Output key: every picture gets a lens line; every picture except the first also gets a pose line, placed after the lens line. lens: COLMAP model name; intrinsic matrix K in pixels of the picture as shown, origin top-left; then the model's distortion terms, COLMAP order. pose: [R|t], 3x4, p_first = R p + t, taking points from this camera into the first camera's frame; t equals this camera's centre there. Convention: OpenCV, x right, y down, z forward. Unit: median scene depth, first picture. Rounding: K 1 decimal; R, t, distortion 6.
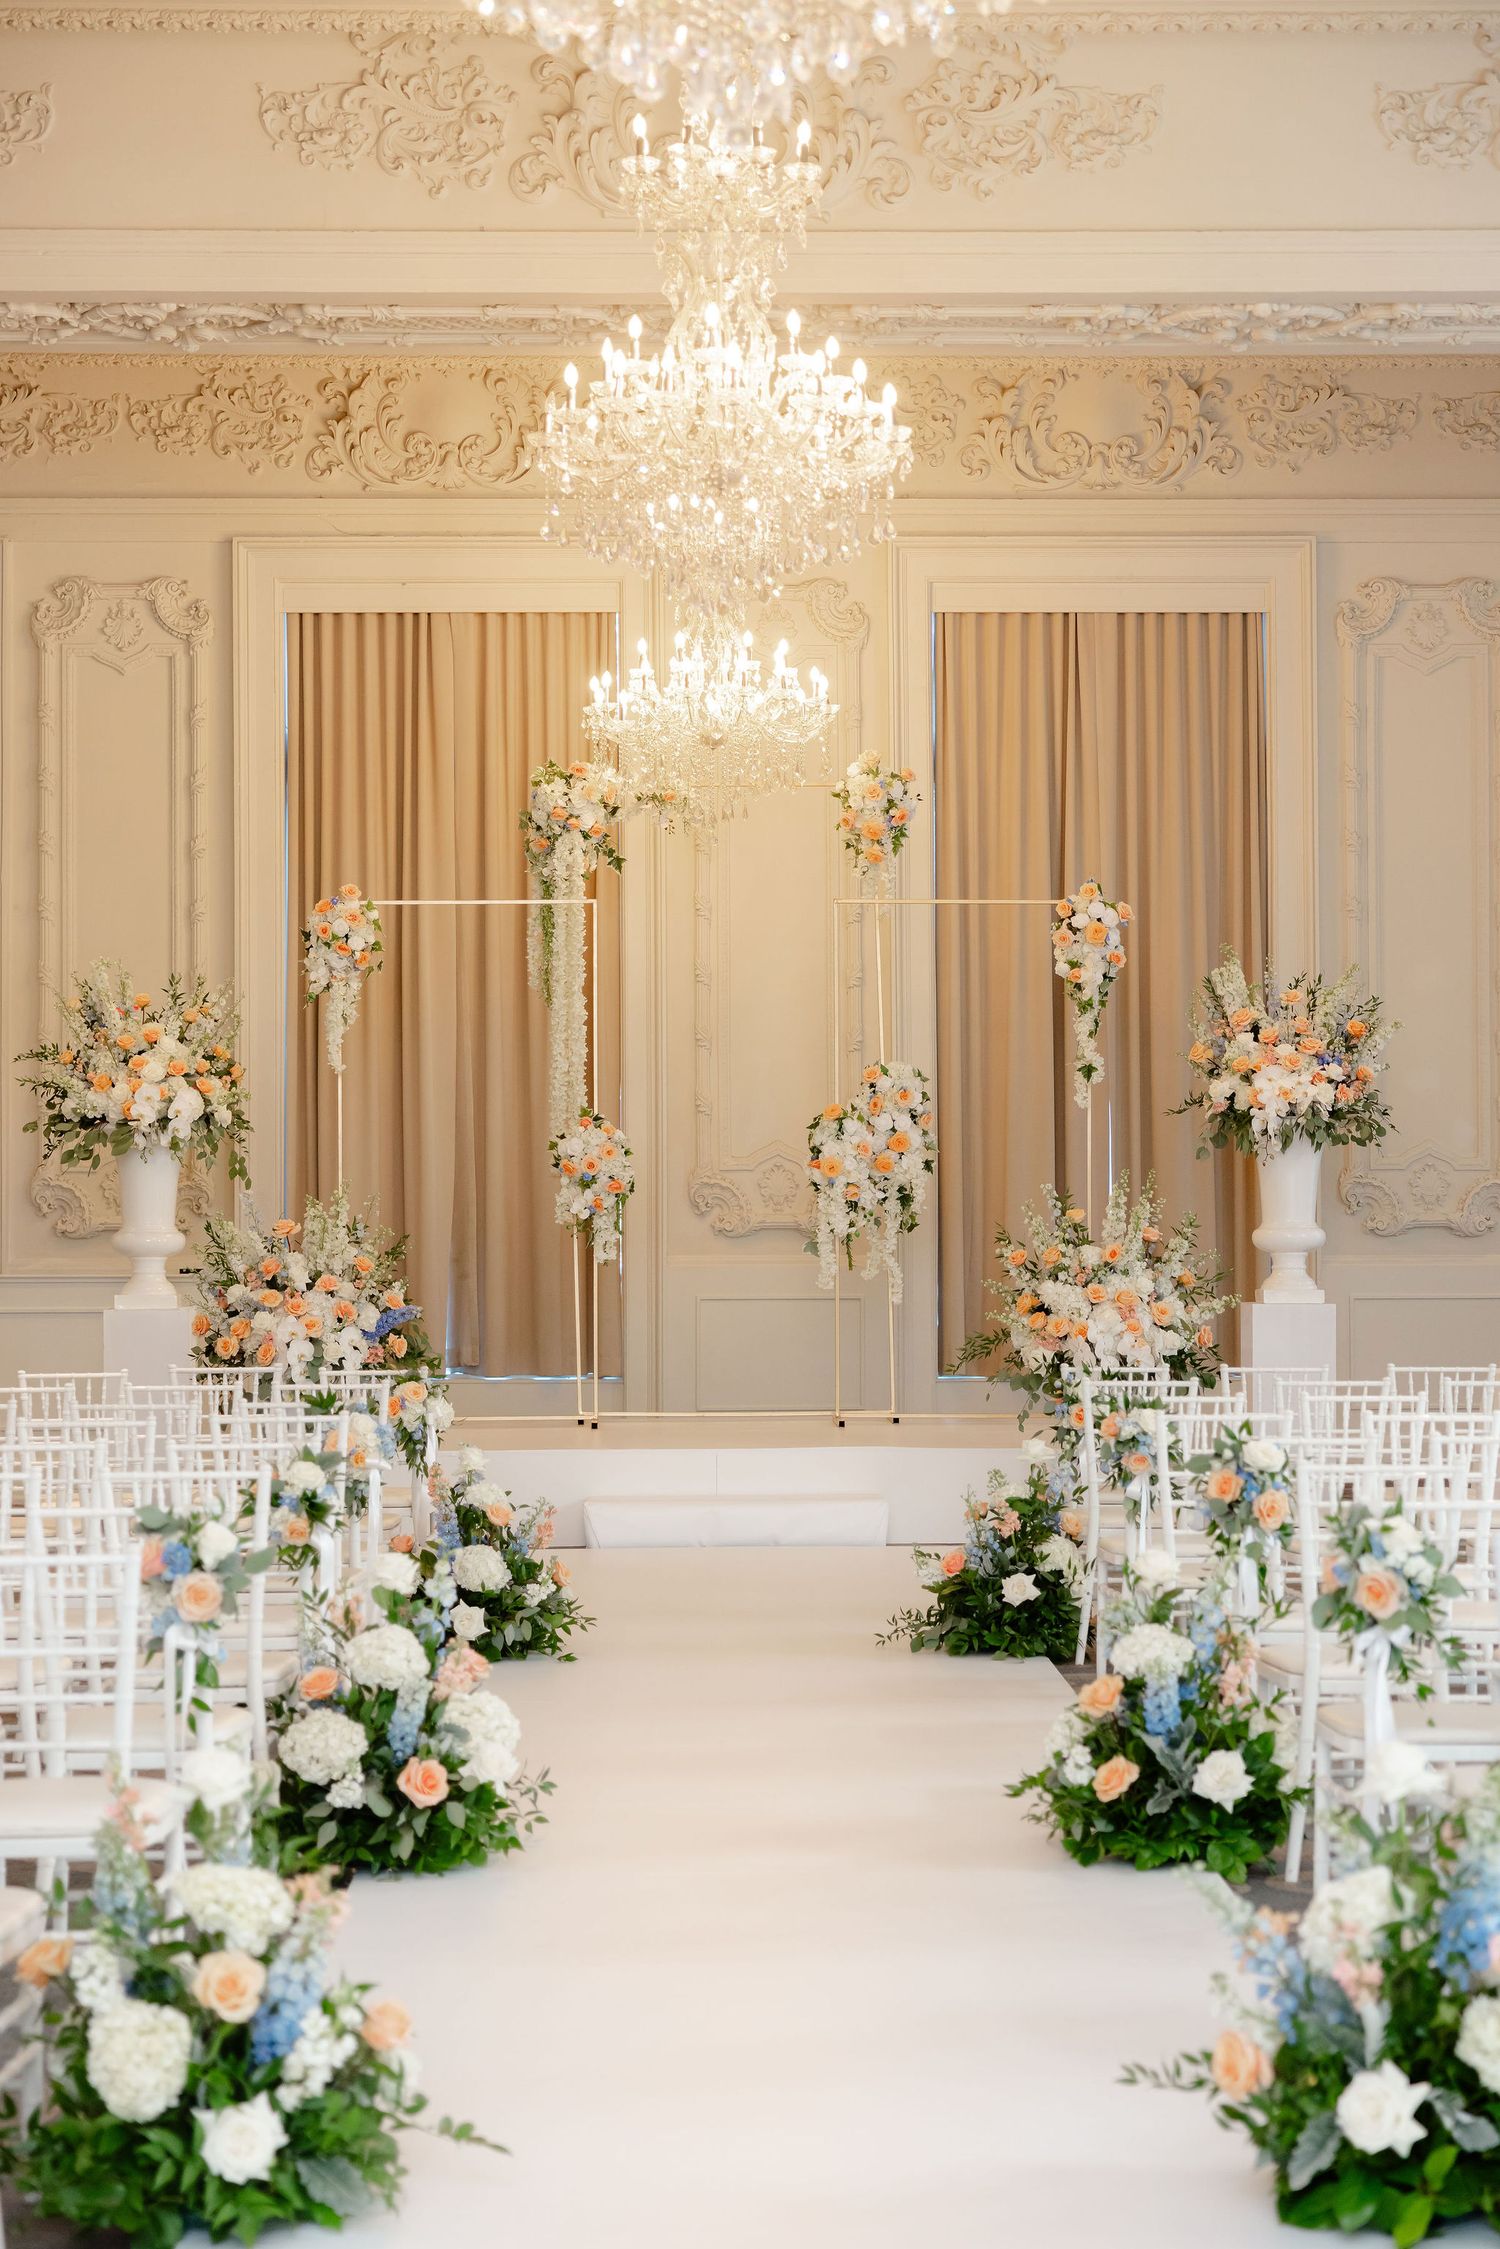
lens RADIAL K [[3640.9, 0, 750.0], [0, 3640.9, 1124.5], [0, 0, 1]] dist [0.024344, 0.037331]
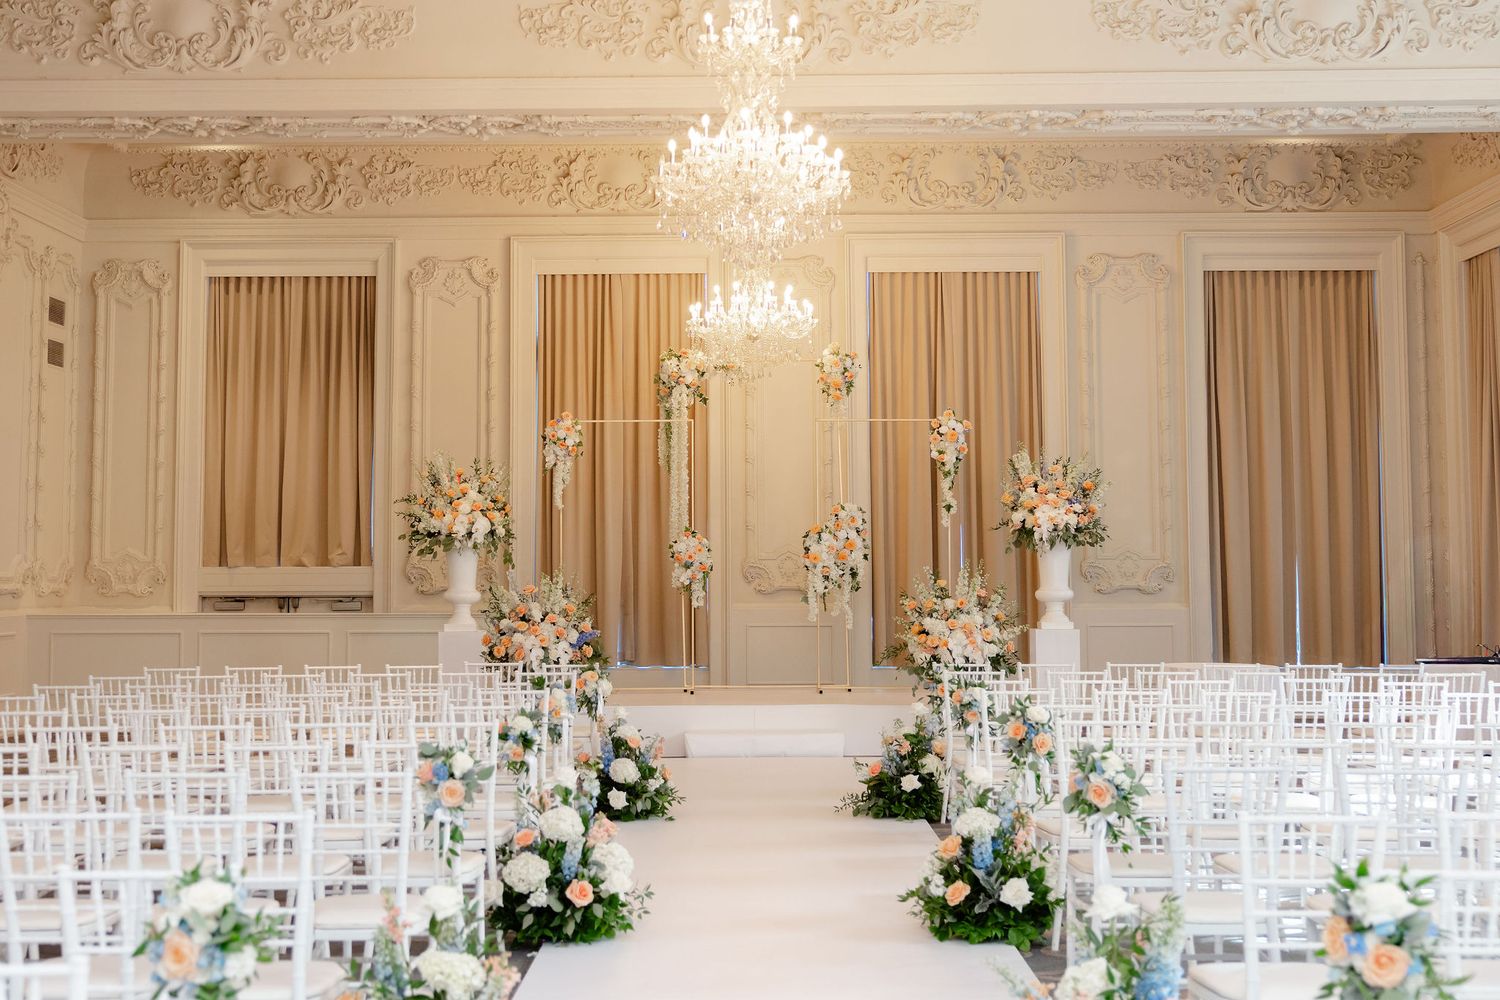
lens RADIAL K [[1828.9, 0, 718.5], [0, 1828.9, 432.4], [0, 0, 1]] dist [0.006926, 0.026430]
pose [[0.999347, -0.002674, -0.036027, 0.007168], [0.000632, 0.998399, -0.056556, 0.000227], [0.036120, 0.056496, 0.997749, 0.033483]]
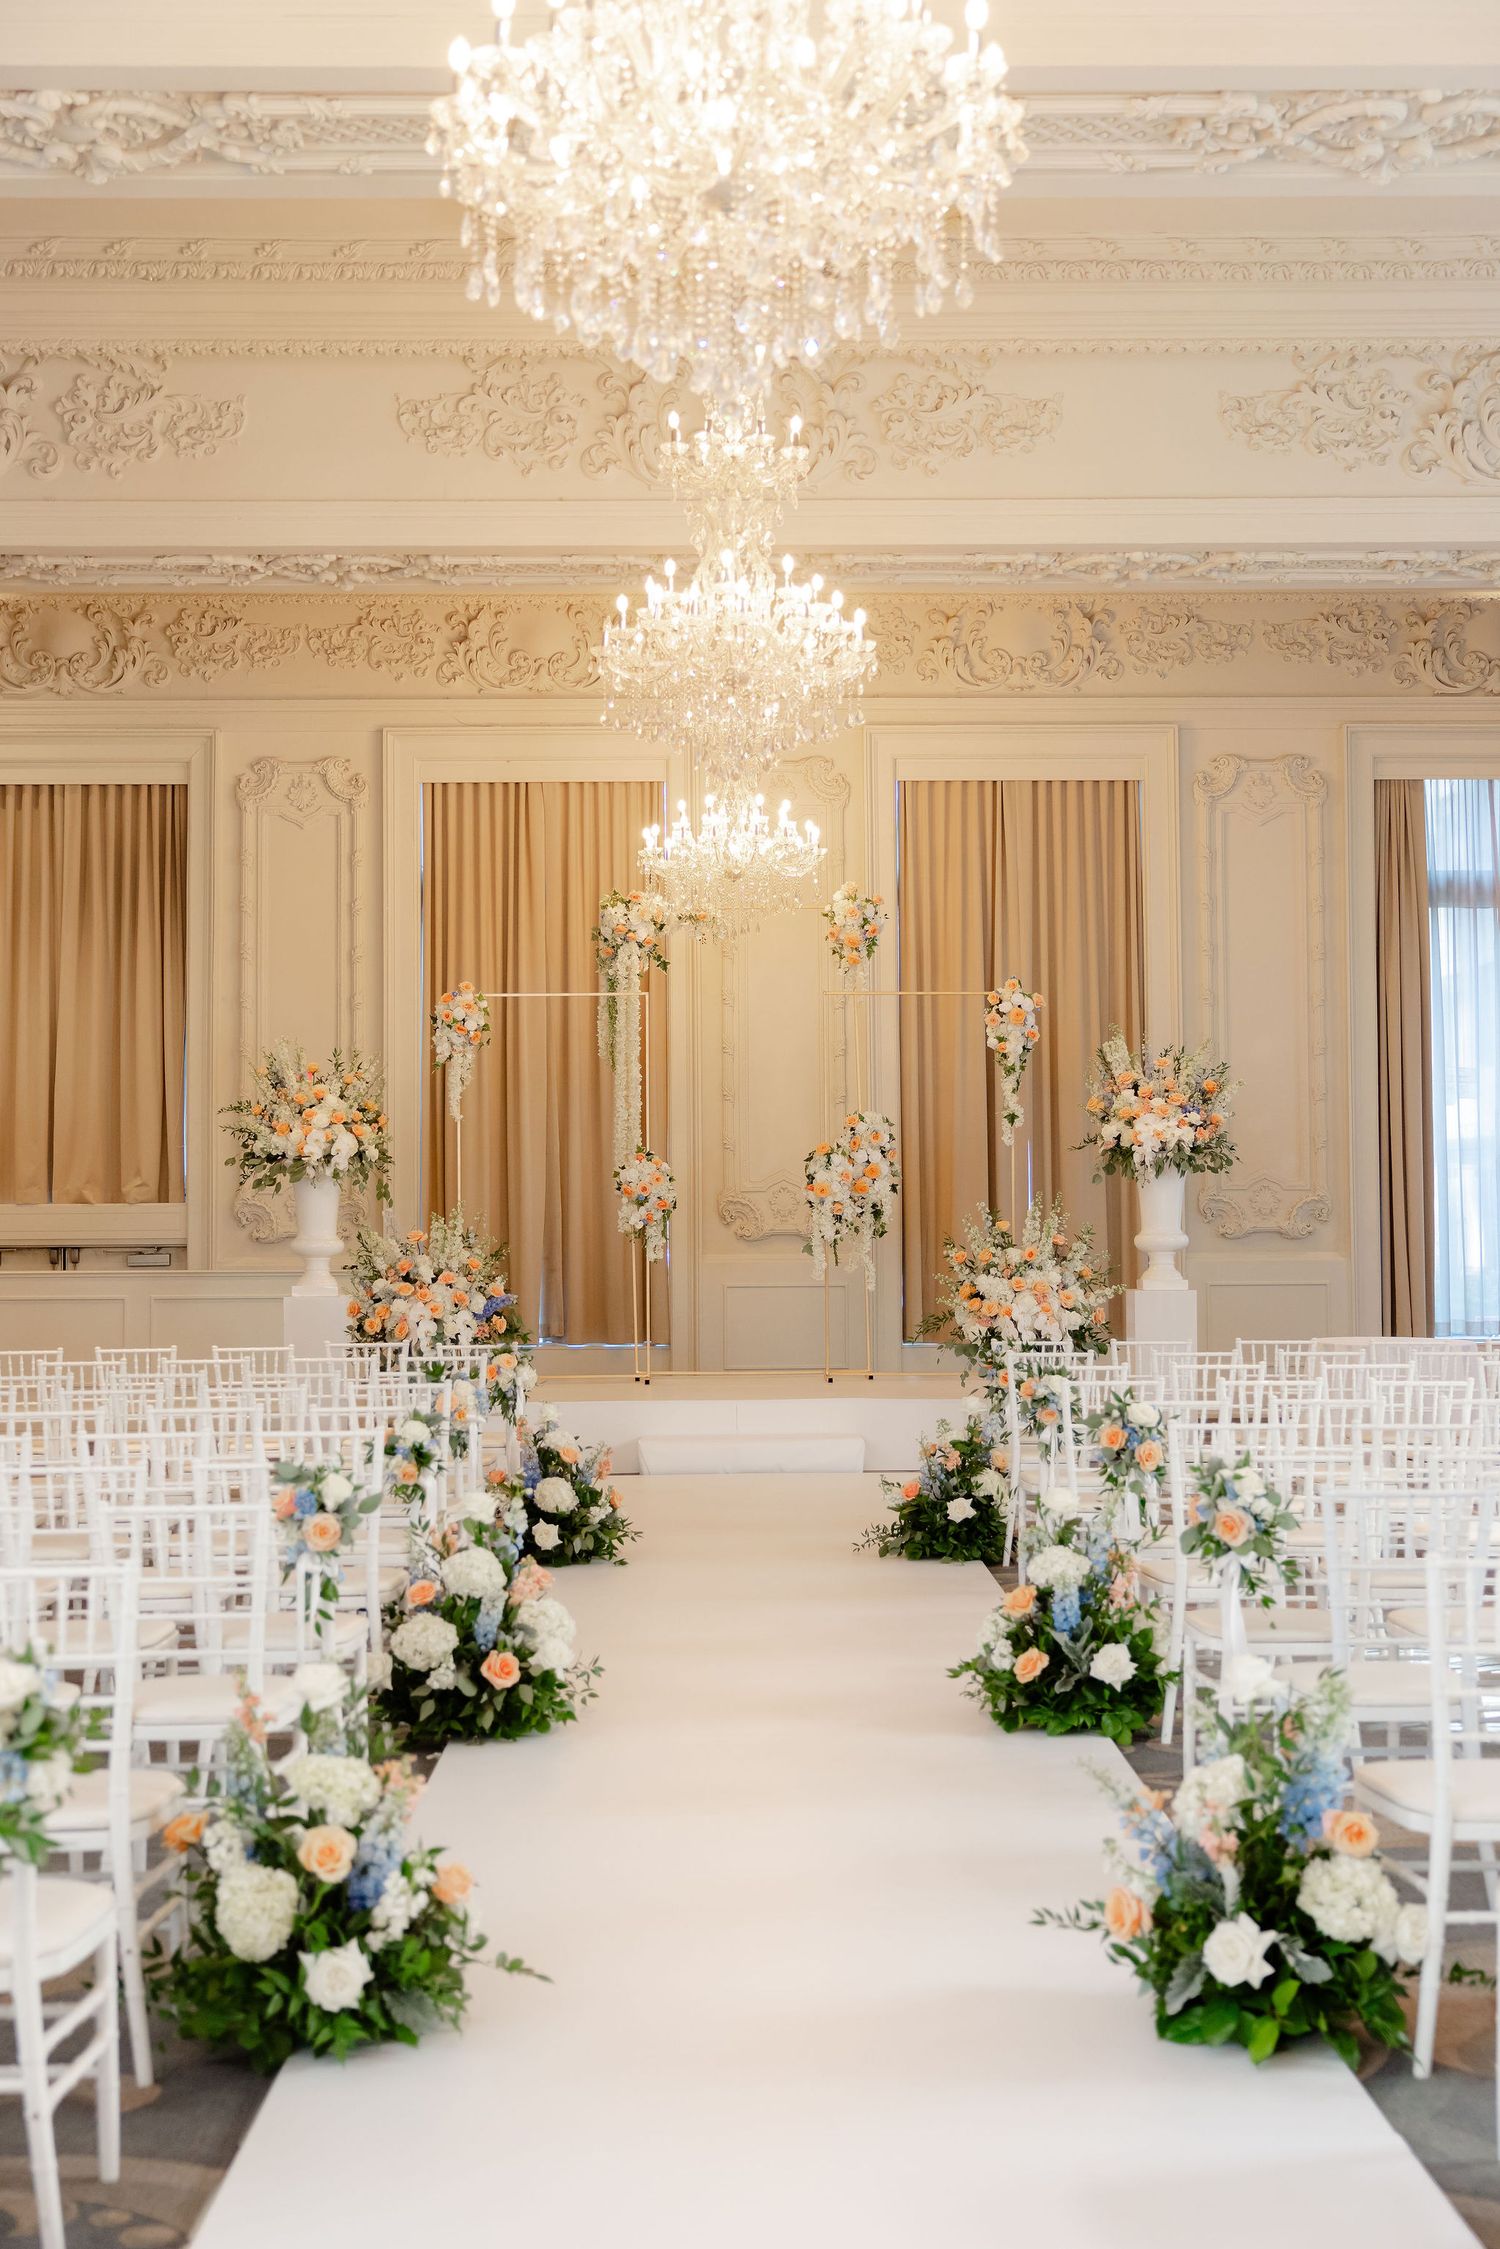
lens RADIAL K [[2631.3, 0, 759.8], [0, 2631.3, 1086.6], [0, 0, 1]] dist [0.010813, 0.037628]
pose [[0.999987, -0.002694, -0.004304, 0.003921], [0.002585, 0.999677, -0.025289, -0.002155], [0.004371, 0.025277, 0.999671, 0.025841]]
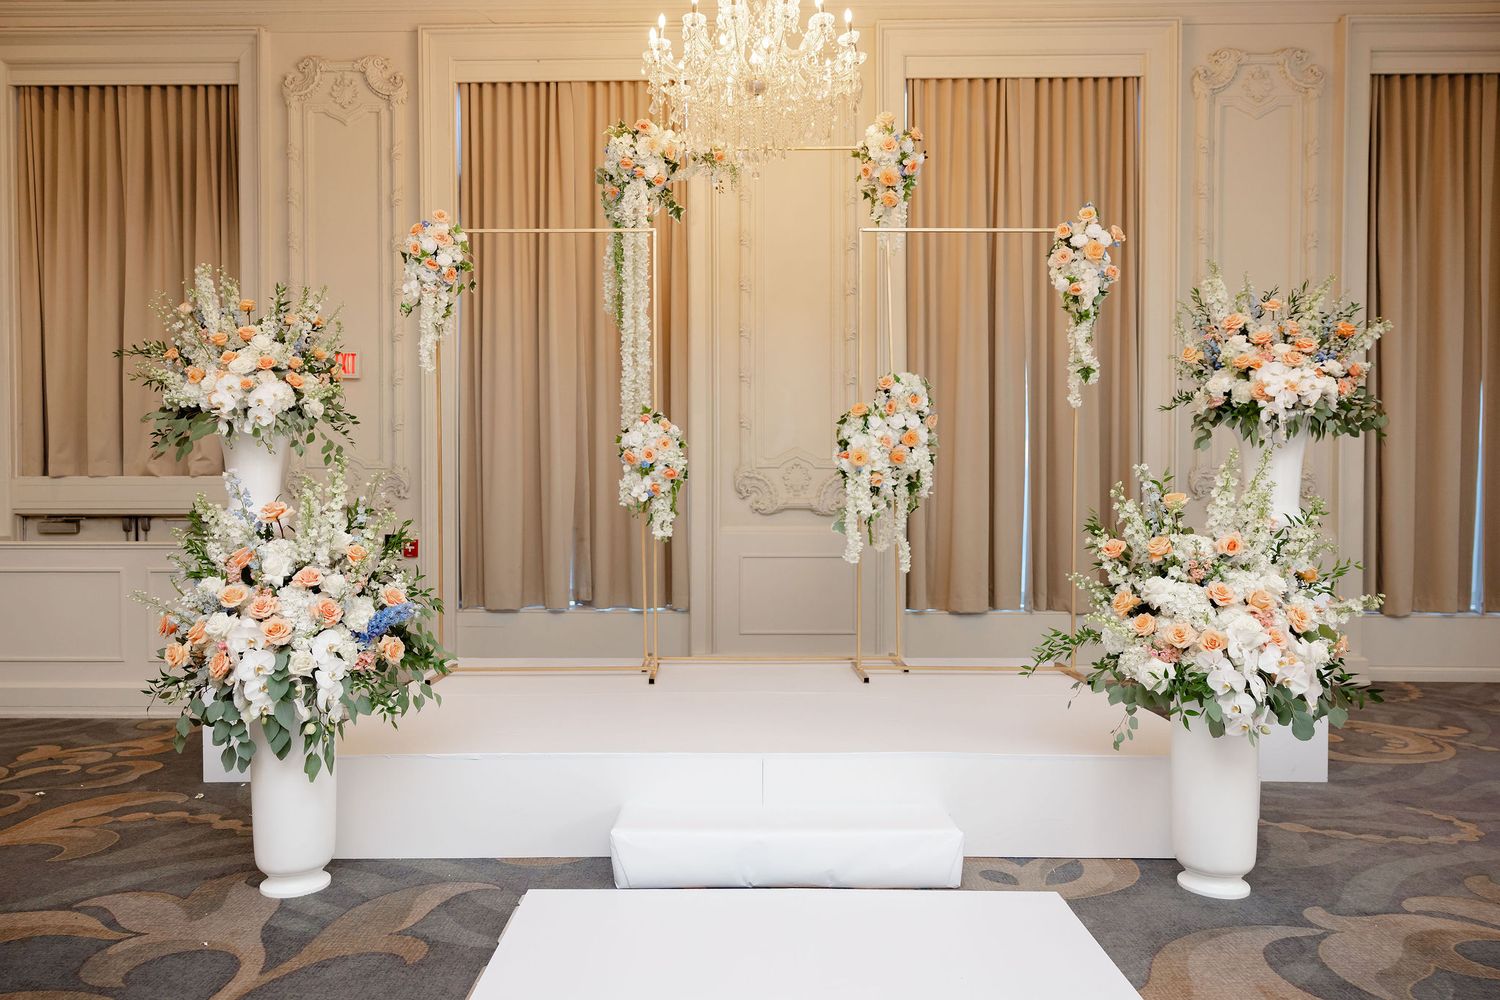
lens RADIAL K [[1060.9, 0, 746.6], [0, 1060.9, 520.7], [0, 0, 1]] dist [-0.003252, 0.001888]
pose [[0.999974, 0.003183, -0.006547, -0.012030], [-0.002881, 0.998954, 0.045627, 0.018741], [0.006685, -0.045607, 0.998937, 0.750634]]
